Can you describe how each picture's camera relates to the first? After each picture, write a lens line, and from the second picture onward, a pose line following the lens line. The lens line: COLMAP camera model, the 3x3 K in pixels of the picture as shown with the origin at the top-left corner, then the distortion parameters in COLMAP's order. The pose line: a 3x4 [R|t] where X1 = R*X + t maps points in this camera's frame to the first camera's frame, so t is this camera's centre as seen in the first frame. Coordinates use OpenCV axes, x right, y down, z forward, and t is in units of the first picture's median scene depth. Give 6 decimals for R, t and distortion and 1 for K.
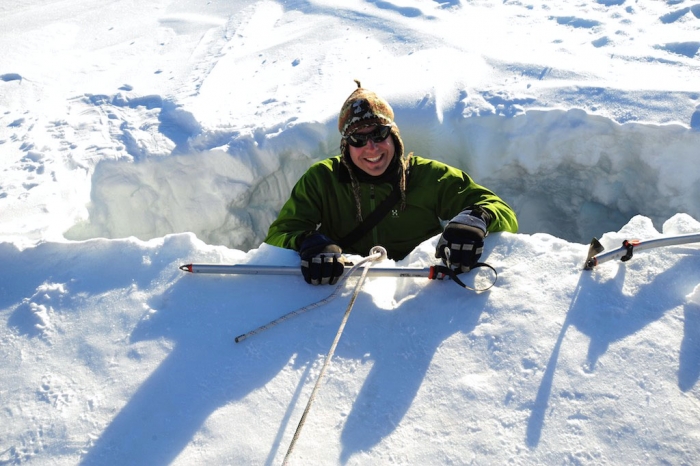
lens RADIAL K [[693.3, 0, 350.0], [0, 693.3, 233.0], [0, 0, 1]] dist [0.080396, 0.011909]
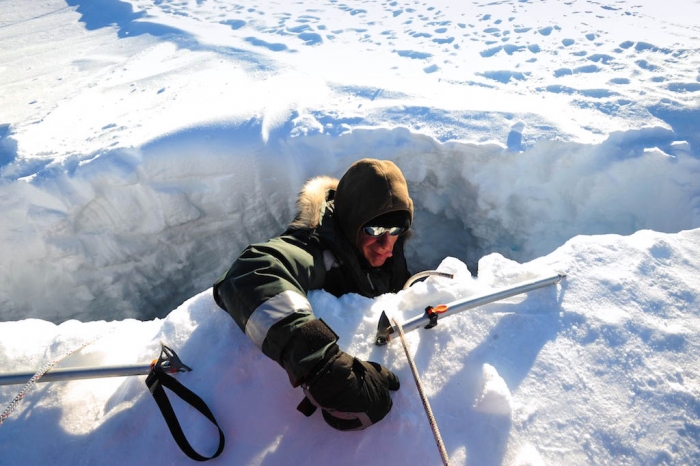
lens RADIAL K [[352.4, 0, 350.0], [0, 352.4, 233.0], [0, 0, 1]] dist [-0.069957, 0.033698]
pose [[0.998620, -0.029343, 0.043566, 0.219469], [0.024277, 0.993348, 0.112562, -0.083211], [-0.046579, -0.111349, 0.992689, 0.477546]]
